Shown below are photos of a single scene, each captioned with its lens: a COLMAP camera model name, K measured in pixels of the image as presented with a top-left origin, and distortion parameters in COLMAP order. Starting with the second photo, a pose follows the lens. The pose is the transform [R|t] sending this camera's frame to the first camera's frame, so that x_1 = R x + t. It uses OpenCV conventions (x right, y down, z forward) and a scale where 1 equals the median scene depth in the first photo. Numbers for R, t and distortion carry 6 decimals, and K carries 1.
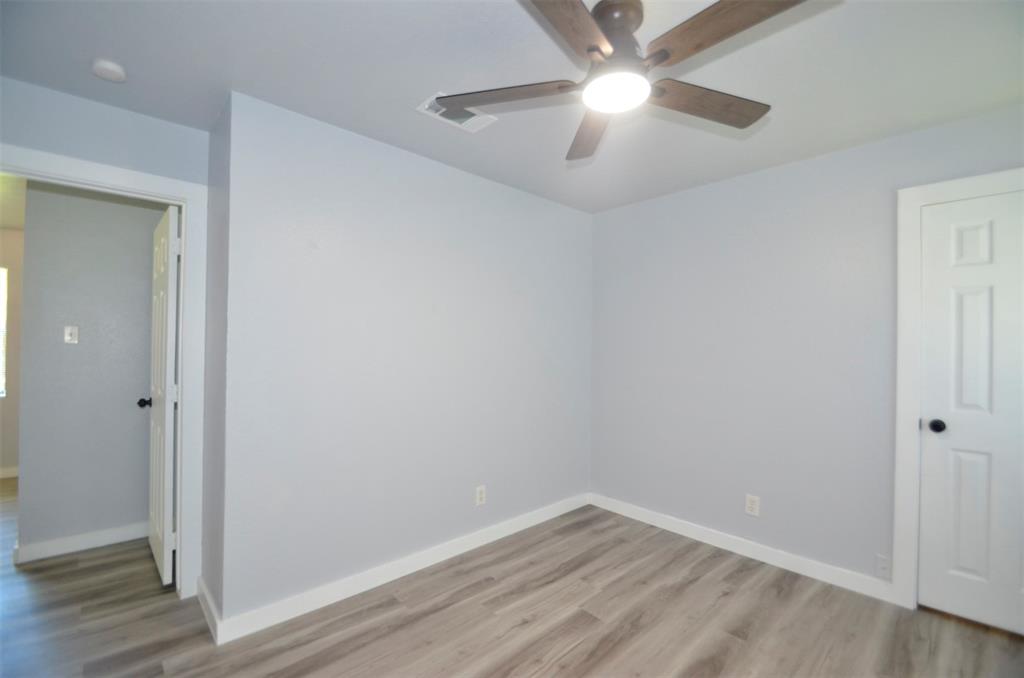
lens RADIAL K [[442.3, 0, 509.5], [0, 442.3, 344.4], [0, 0, 1]] dist [0.002447, -0.009719]
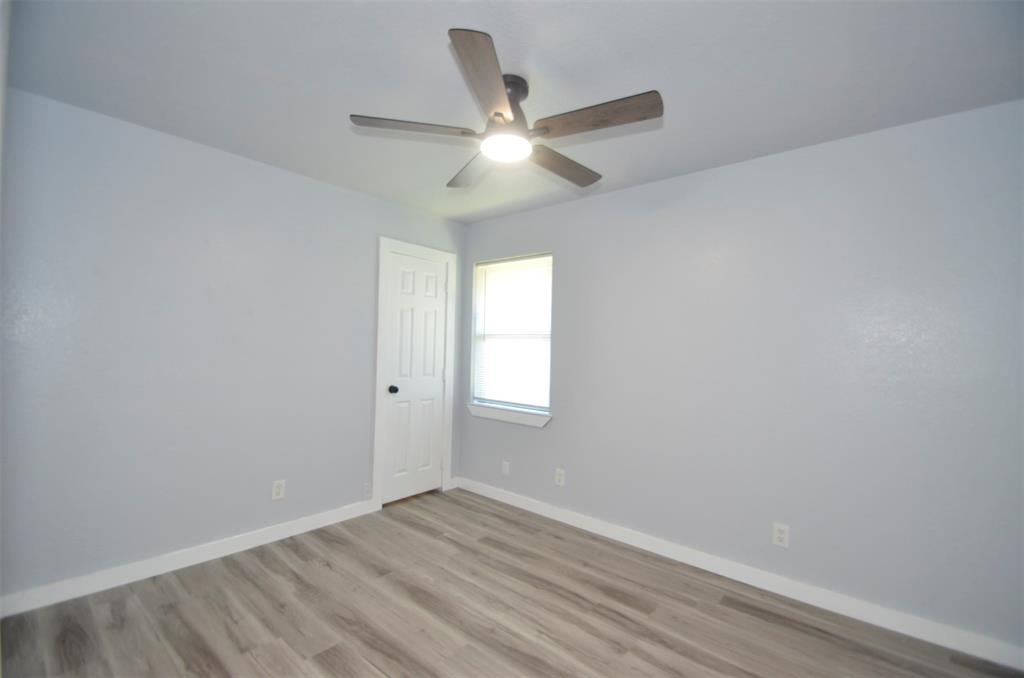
lens RADIAL K [[442.3, 0, 509.5], [0, 442.3, 344.4], [0, 0, 1]] dist [0.002447, -0.009719]
pose [[-0.114757, -0.004824, 0.993382, -0.641604], [-0.033225, 0.999447, 0.001015, 0.002367], [-0.992838, -0.032889, -0.114854, 0.691641]]
